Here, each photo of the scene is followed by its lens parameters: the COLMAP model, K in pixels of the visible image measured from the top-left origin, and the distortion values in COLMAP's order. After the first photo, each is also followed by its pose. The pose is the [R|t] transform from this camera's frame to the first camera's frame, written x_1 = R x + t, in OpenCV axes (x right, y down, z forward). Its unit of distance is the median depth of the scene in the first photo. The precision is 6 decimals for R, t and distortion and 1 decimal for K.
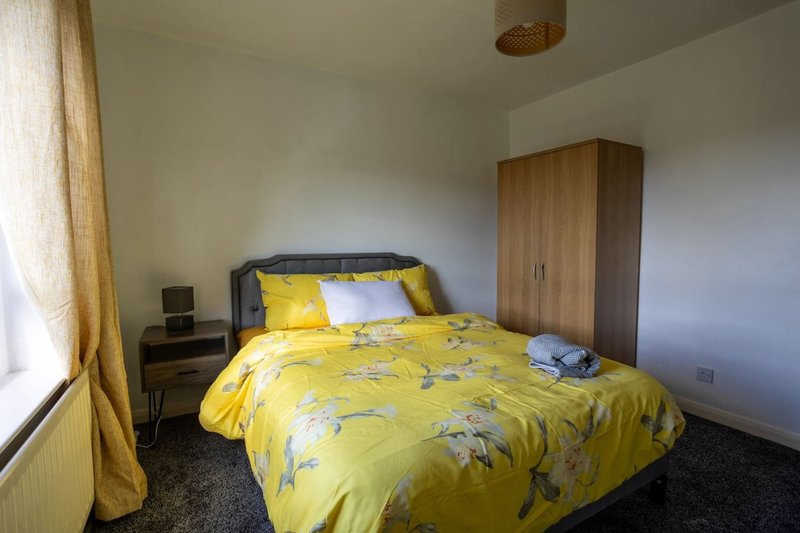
lens RADIAL K [[392.2, 0, 400.0], [0, 392.2, 266.5], [0, 0, 1]] dist [-0.037799, 0.020479]
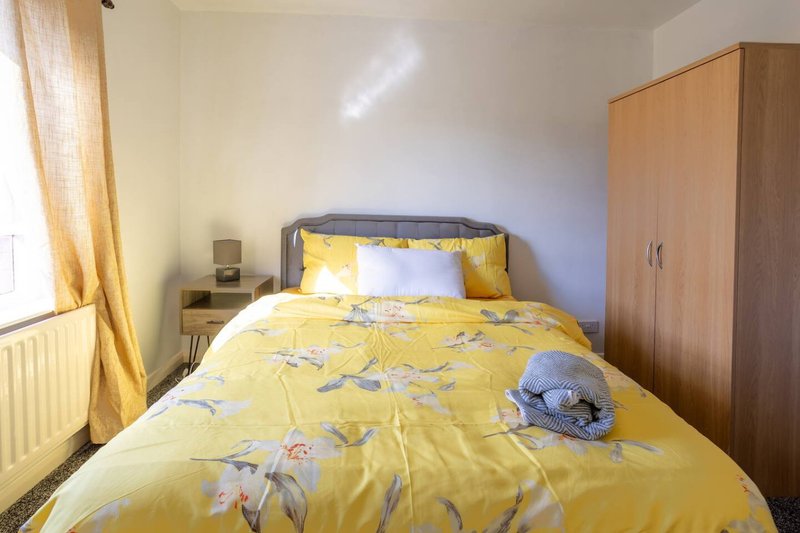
lens RADIAL K [[412.9, 0, 398.9], [0, 412.9, 210.1], [0, 0, 1]] dist [-0.025001, 0.009903]
pose [[0.885527, 0.034123, -0.463333, 0.362997], [-0.058214, 0.997589, -0.037789, -0.013531], [0.460926, 0.060436, 0.885378, 0.216233]]
